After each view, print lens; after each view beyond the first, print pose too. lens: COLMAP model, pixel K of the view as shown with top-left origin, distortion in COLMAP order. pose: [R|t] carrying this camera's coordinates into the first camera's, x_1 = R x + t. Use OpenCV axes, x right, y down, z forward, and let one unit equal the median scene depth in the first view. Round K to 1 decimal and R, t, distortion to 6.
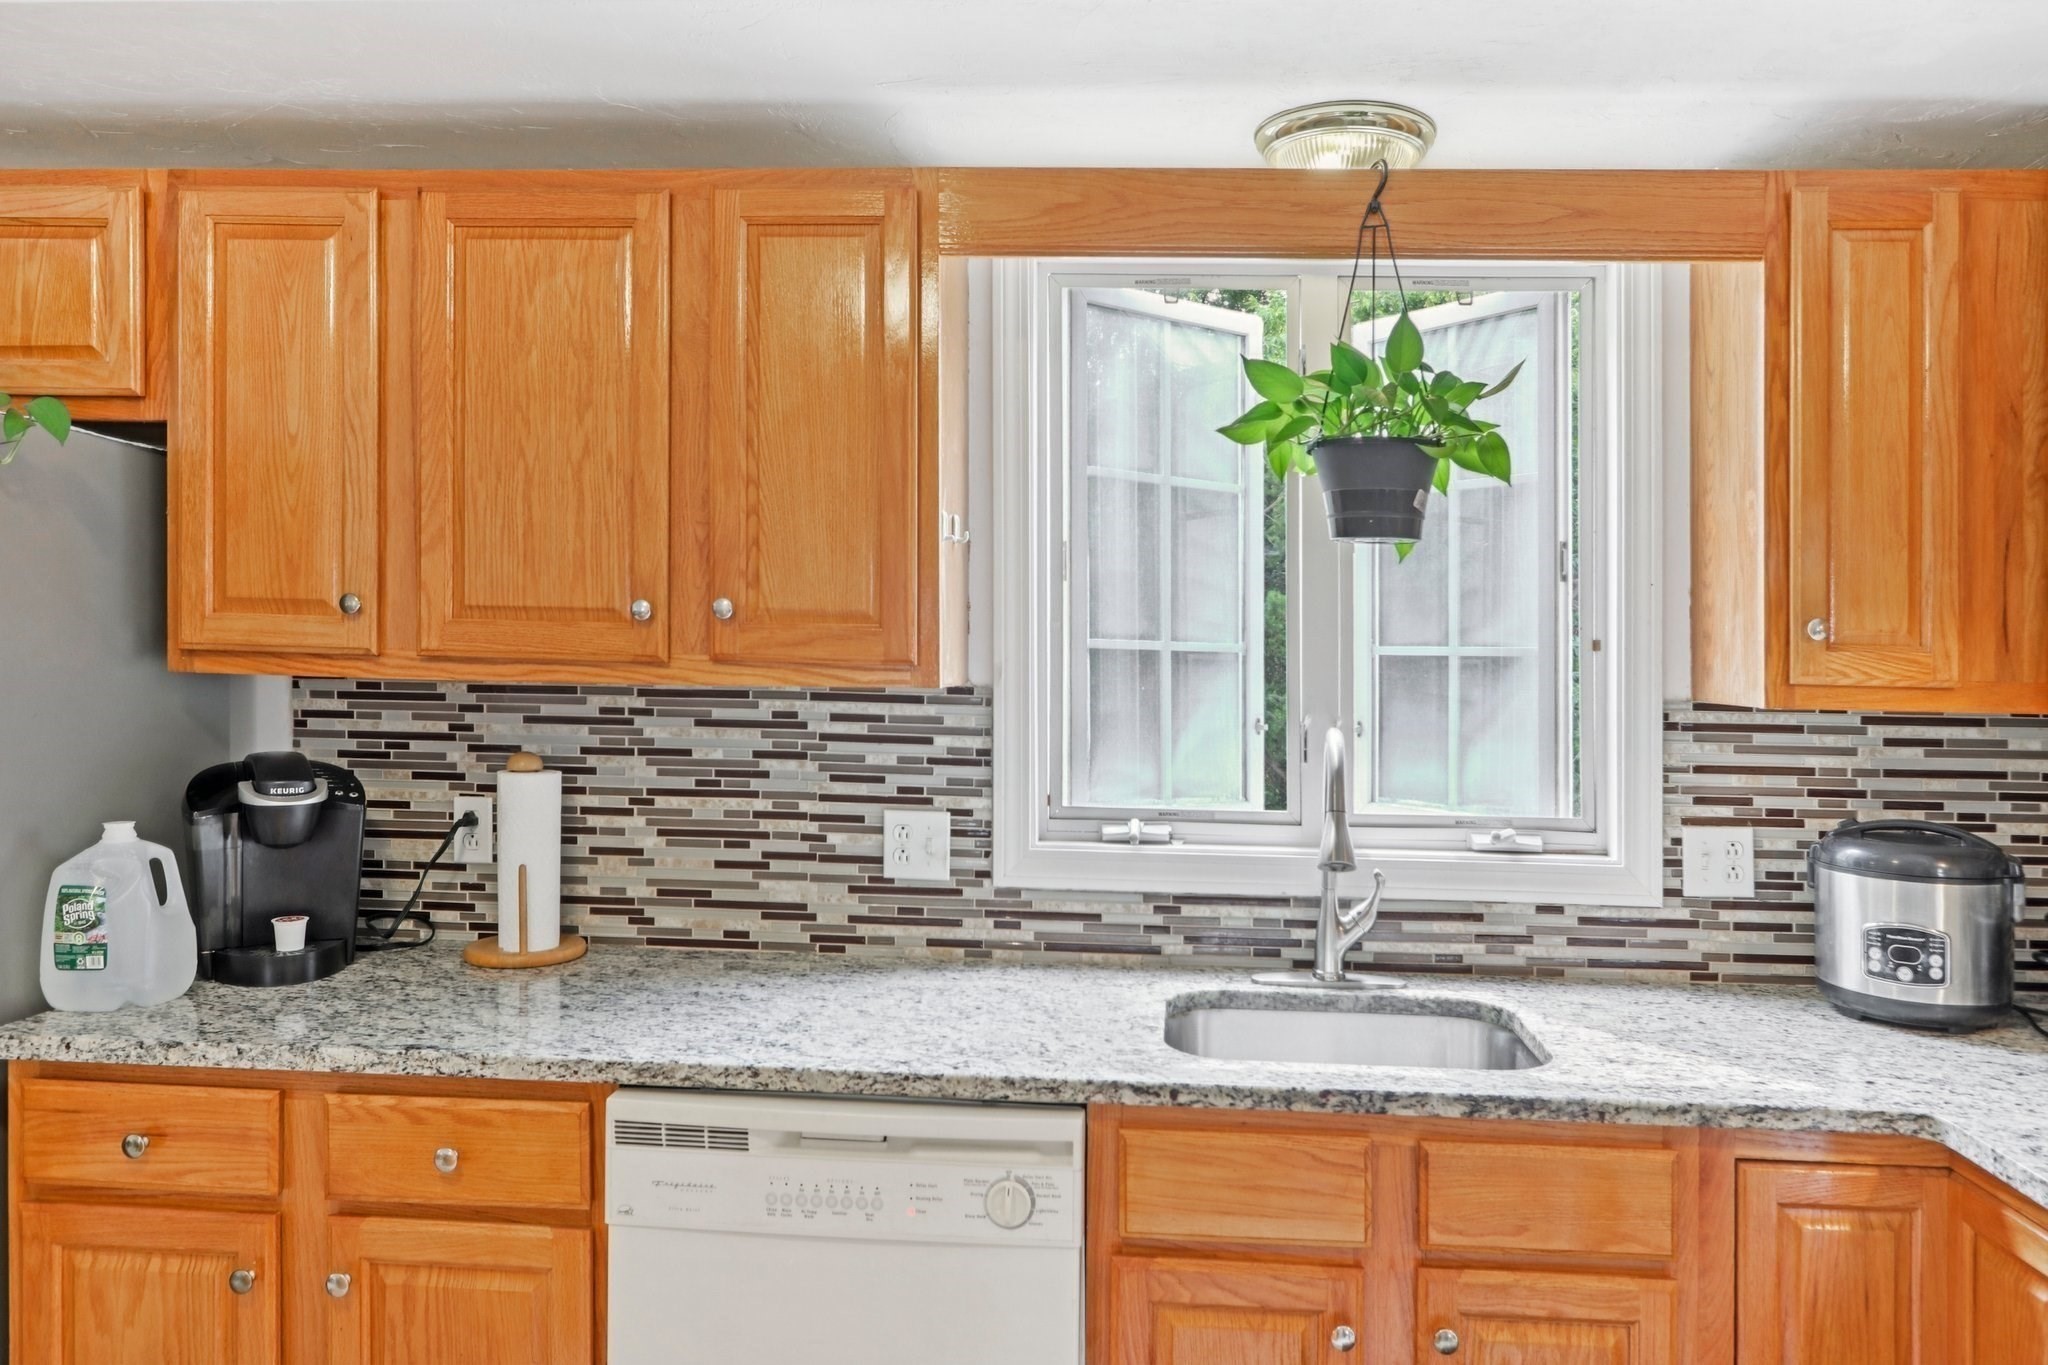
lens RADIAL K [[1419.1, 0, 1156.0], [0, 1419.1, 655.2], [0, 0, 1]] dist [-0.005046, 0.016563]
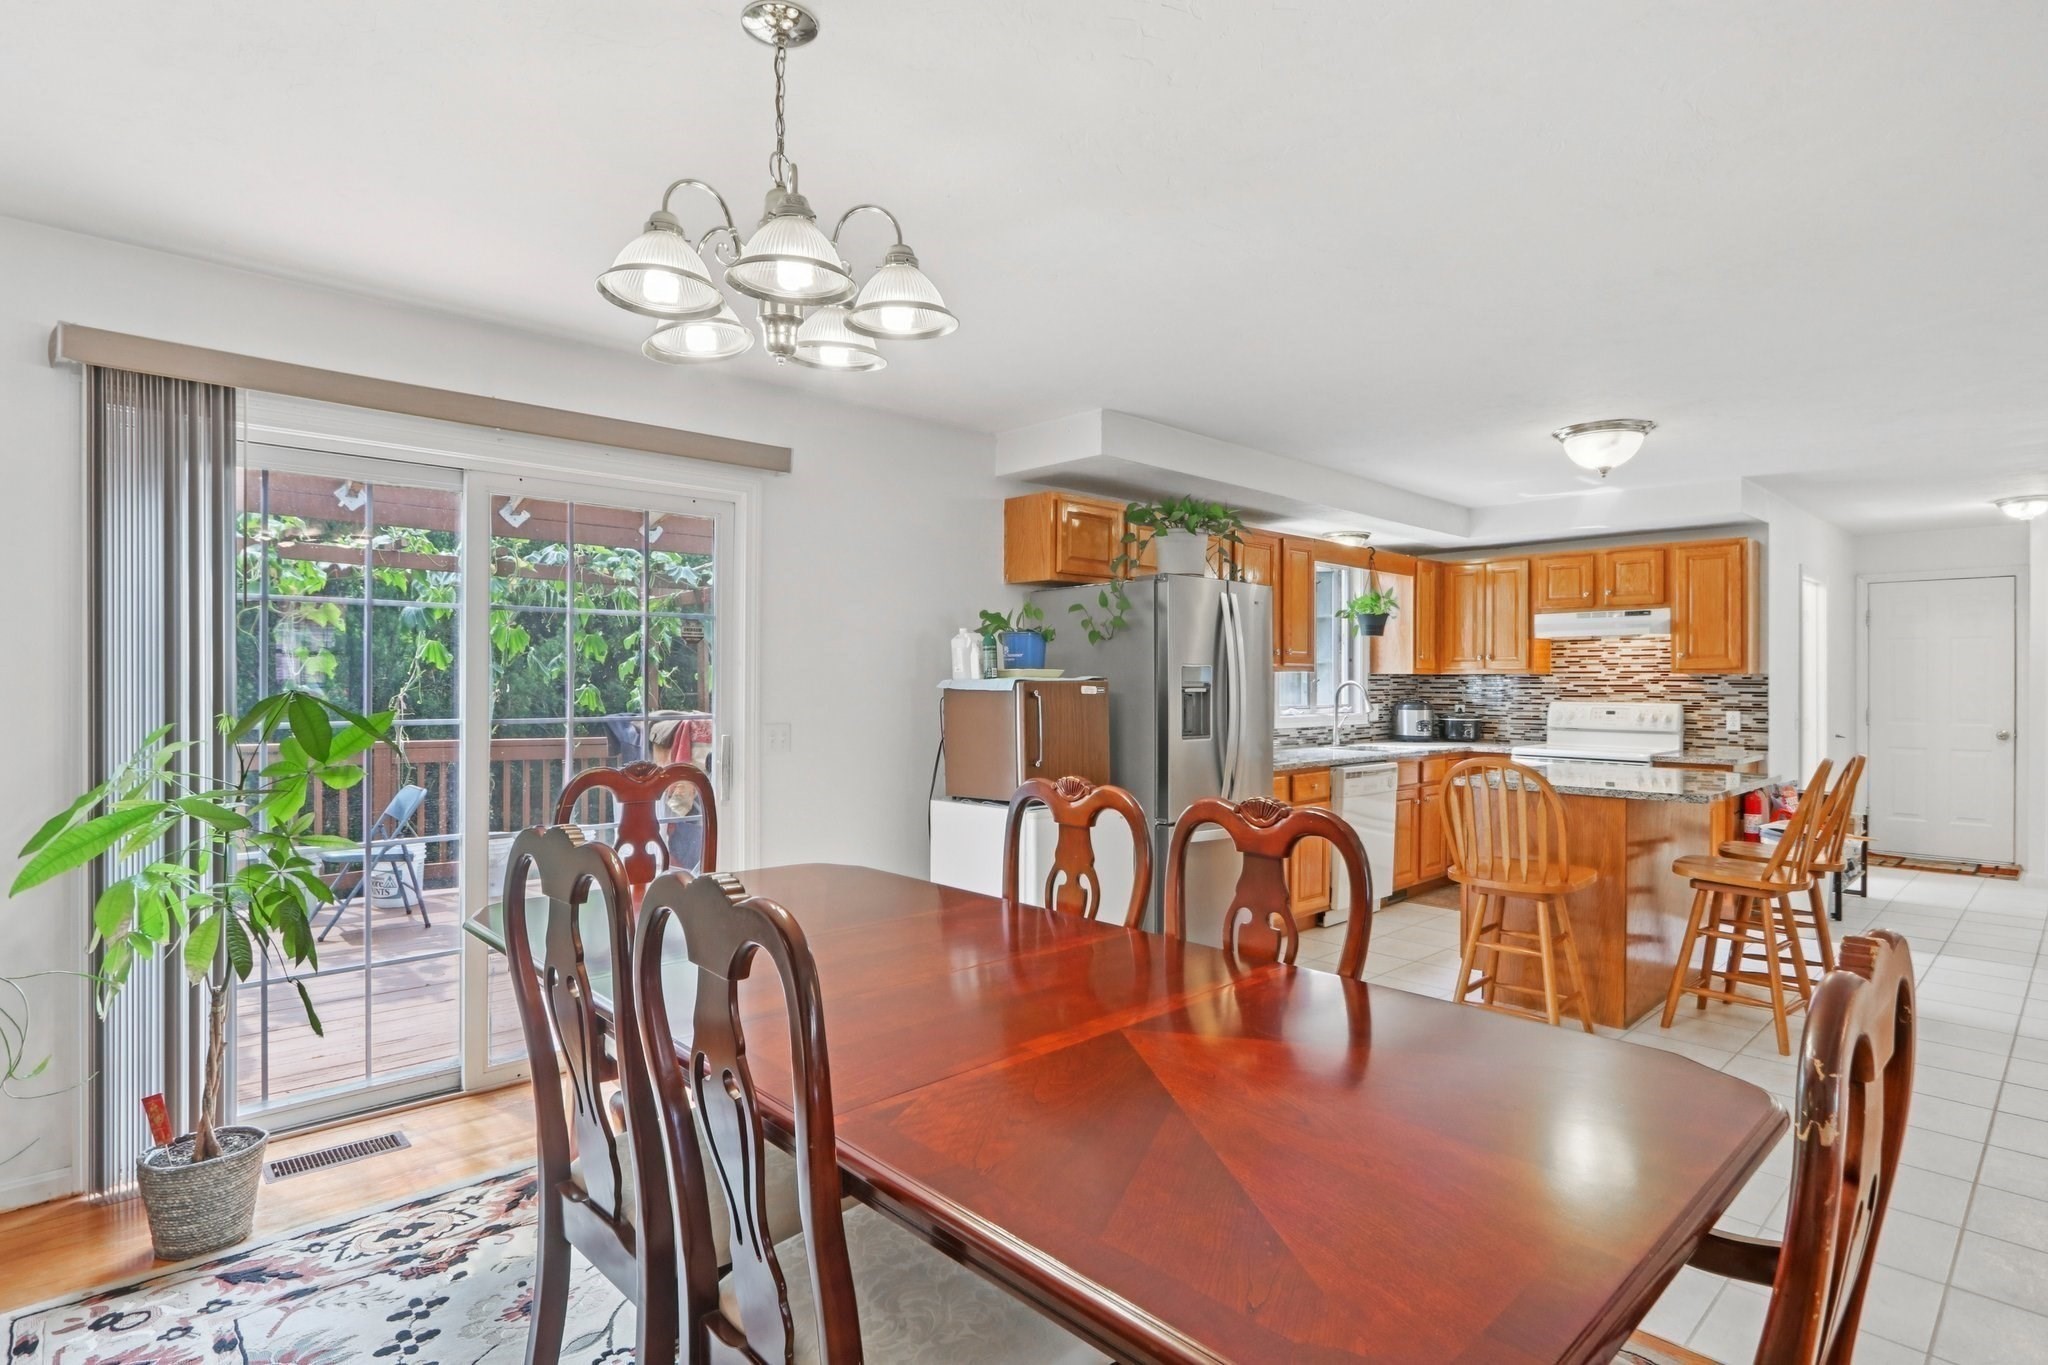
lens RADIAL K [[998.6, 0, 1033.6], [0, 998.6, 708.8], [0, 0, 1]] dist [-0.002622, -0.004482]
pose [[0.678479, -0.041537, 0.733445, -2.533655], [0.010877, 0.998859, 0.046506, -0.012097], [-0.734540, -0.023576, 0.678156, -0.268705]]
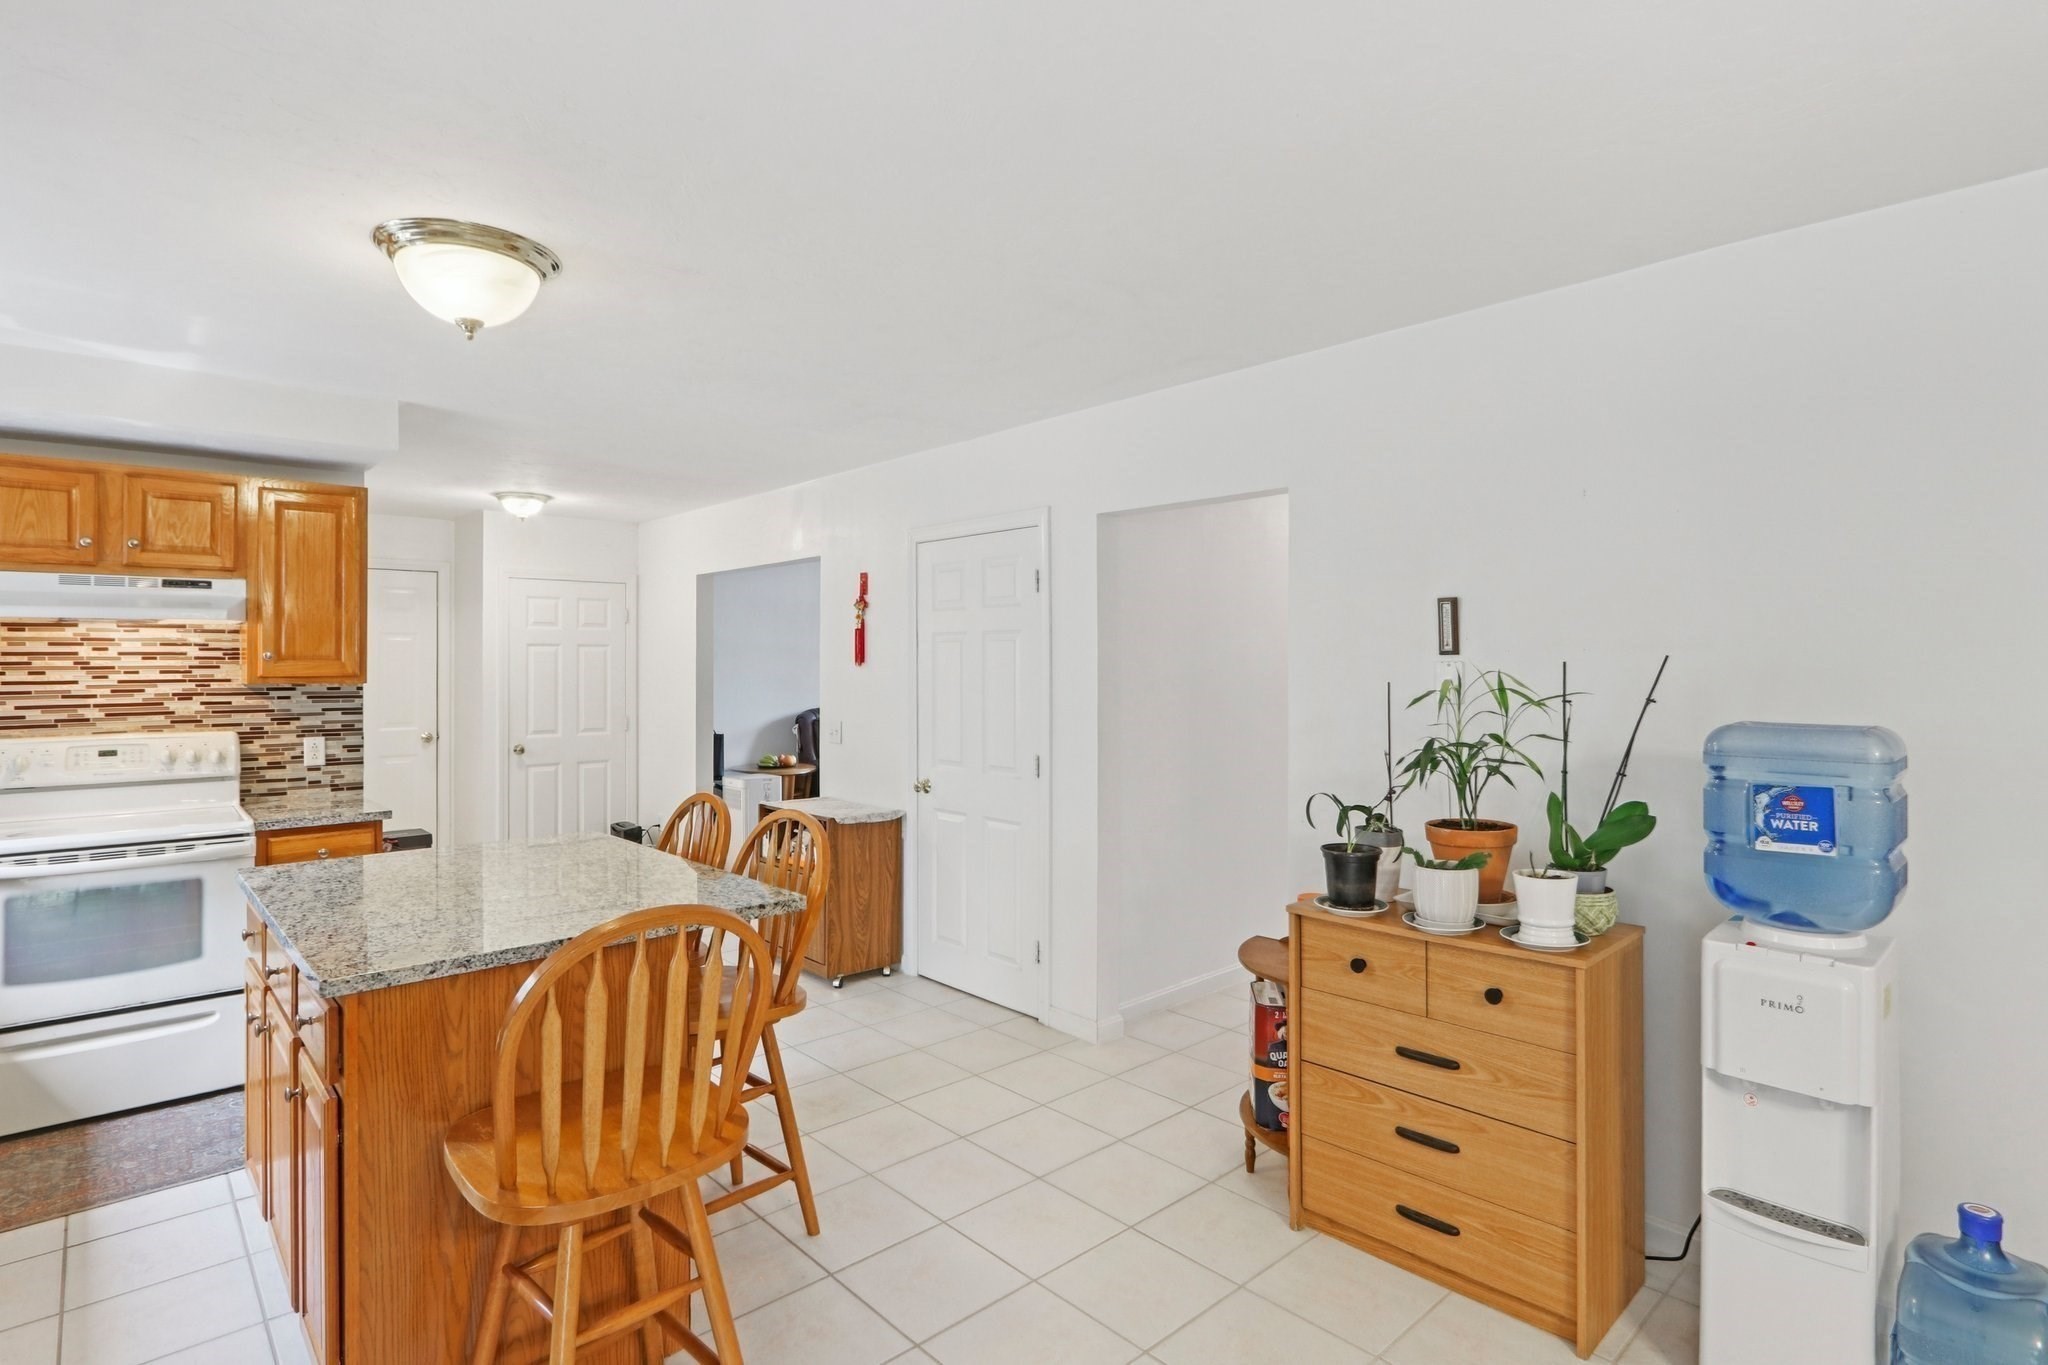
lens RADIAL K [[972.0, 0, 1018.9], [0, 972.0, 661.2], [0, 0, 1]] dist [-0.005222, -0.003876]
pose [[-0.739559, -0.017517, 0.672863, -1.469716], [-0.015866, 0.999837, 0.008590, -0.037223], [-0.672904, -0.004323, -0.739717, 0.610733]]
